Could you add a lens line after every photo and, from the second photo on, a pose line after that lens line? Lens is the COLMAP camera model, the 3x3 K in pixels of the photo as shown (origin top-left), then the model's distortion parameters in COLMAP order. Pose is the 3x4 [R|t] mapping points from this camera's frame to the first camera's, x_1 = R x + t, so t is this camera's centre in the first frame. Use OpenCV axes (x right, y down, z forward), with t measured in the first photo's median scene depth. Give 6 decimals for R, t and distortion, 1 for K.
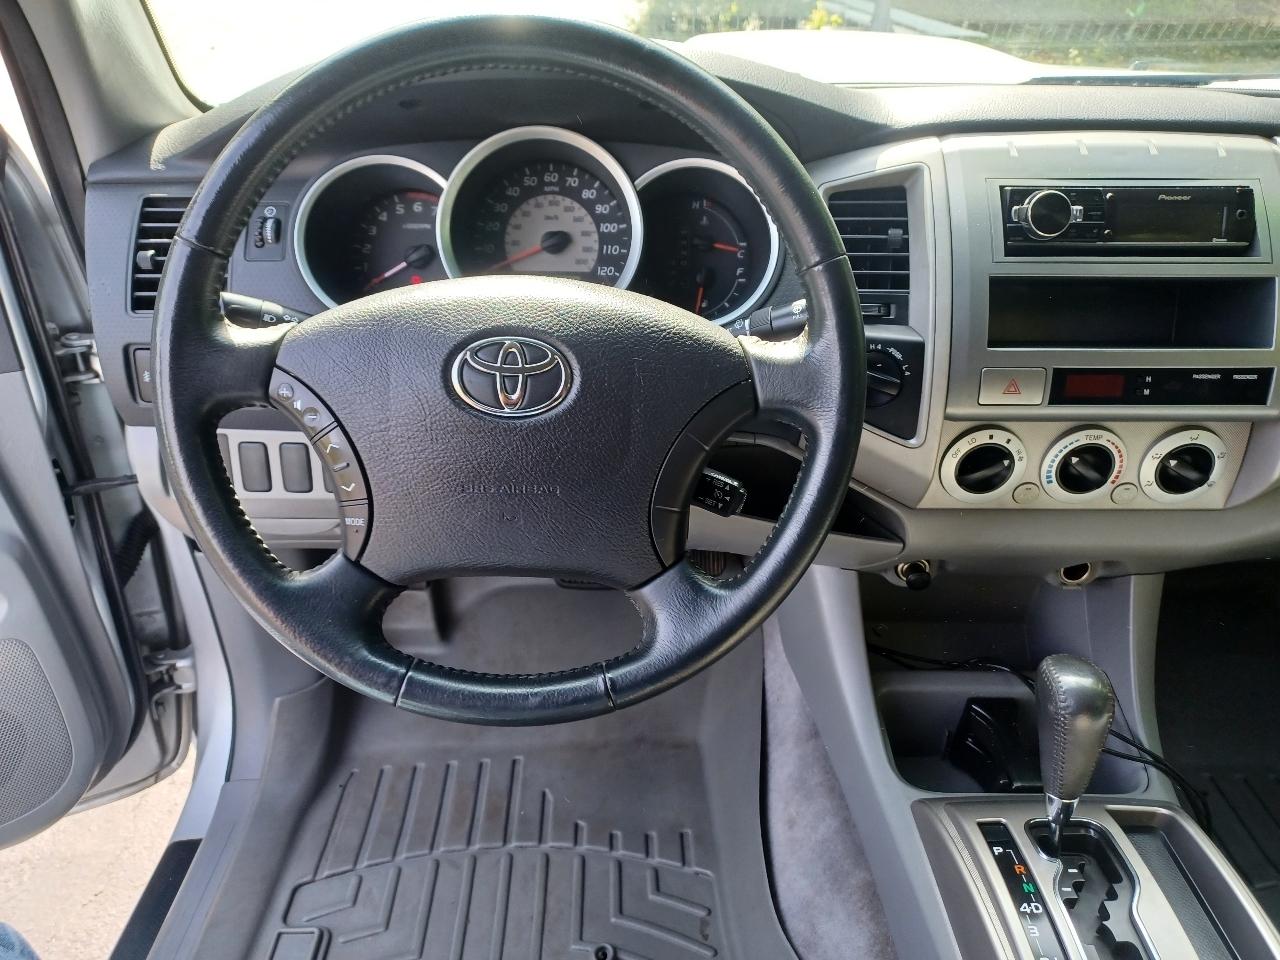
lens RADIAL K [[928.9, 0, 640.0], [0, 928.9, 480.0], [0, 0, 1]] dist [0.023107, 0.001436]
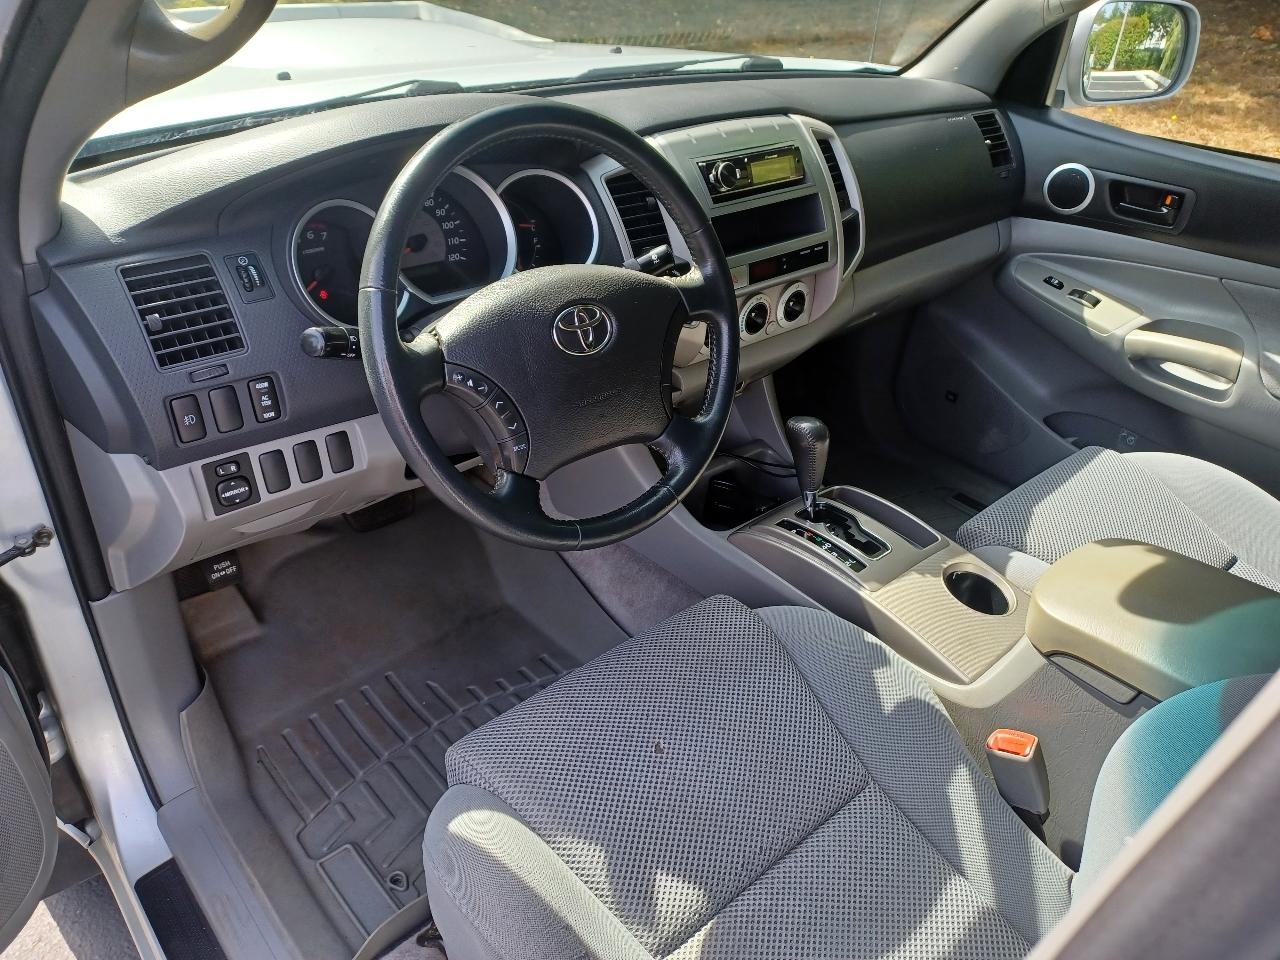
lens RADIAL K [[907.3, 0, 642.6], [0, 907.3, 486.3], [0, 0, 1]] dist [0.027727, 0.003076]
pose [[0.773253, -0.326811, 0.543392, -0.712275], [0.278030, 0.944926, 0.172667, -0.068131], [-0.569895, 0.017564, 0.821530, -0.259752]]
